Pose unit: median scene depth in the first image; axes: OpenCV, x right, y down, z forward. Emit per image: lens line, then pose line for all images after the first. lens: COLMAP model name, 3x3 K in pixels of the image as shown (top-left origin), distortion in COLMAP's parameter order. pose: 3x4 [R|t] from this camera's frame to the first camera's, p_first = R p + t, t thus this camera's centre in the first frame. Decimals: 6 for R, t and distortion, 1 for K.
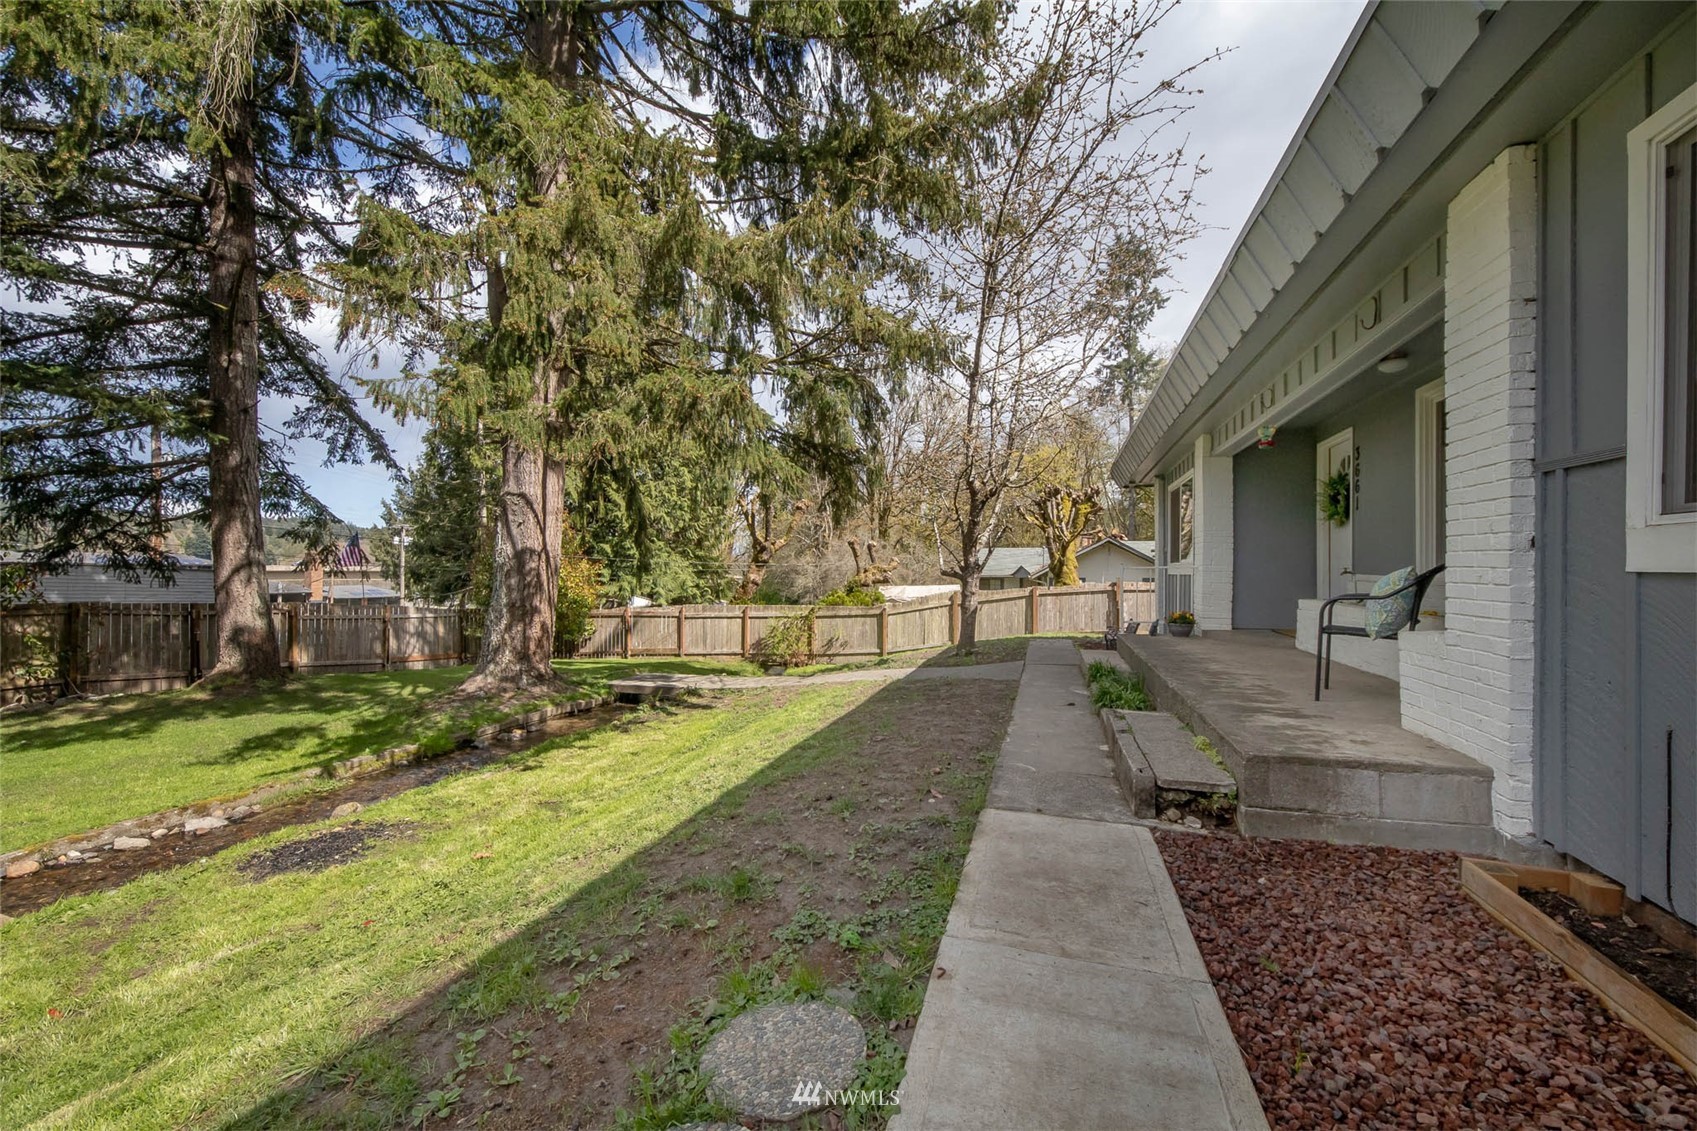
lens RADIAL K [[659.6, 0, 843.2], [0, 659.6, 565.0], [0, 0, 1]] dist [0.021651, -0.000318]
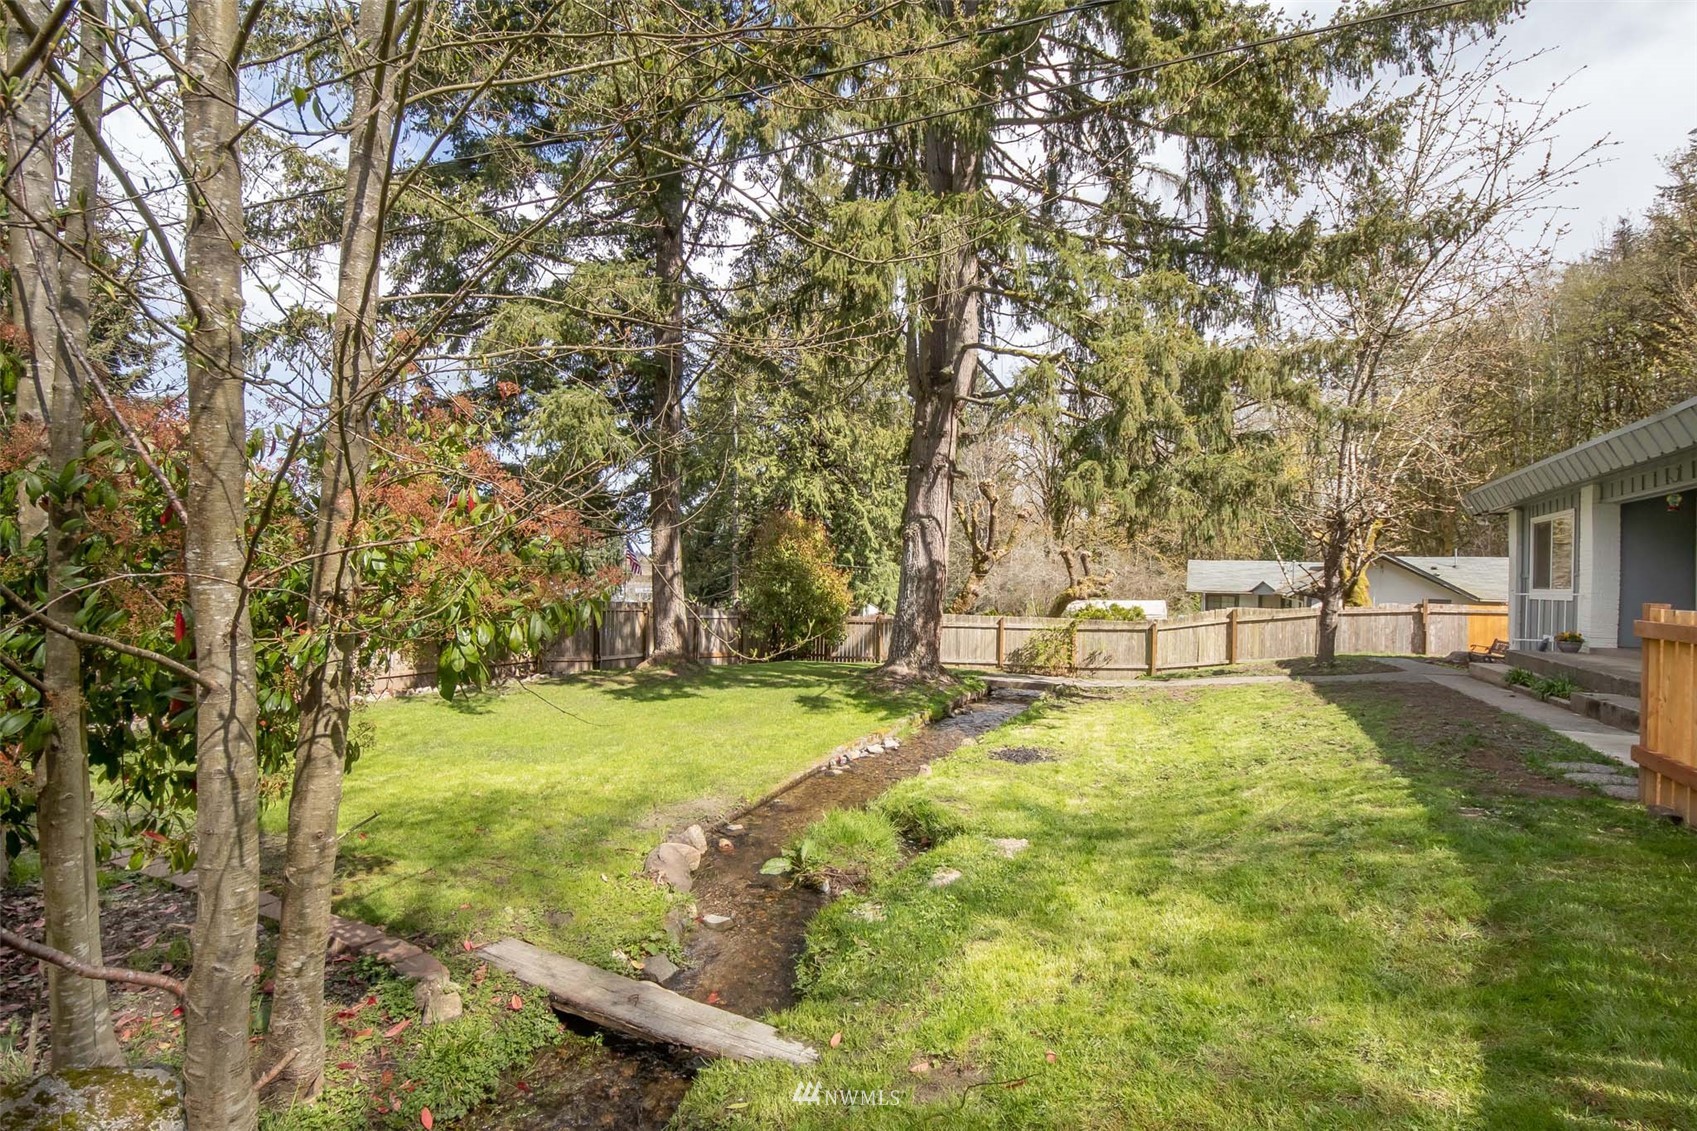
lens RADIAL K [[772.1, 0, 848.5], [0, 772.1, 565.5], [0, 0, 1]] dist [0.001229, -0.000205]
pose [[0.986598, 0.020339, -0.161896, -0.197121], [-0.021631, 0.999747, -0.006225, -0.004010], [0.161728, 0.009644, 0.986788, -0.207430]]
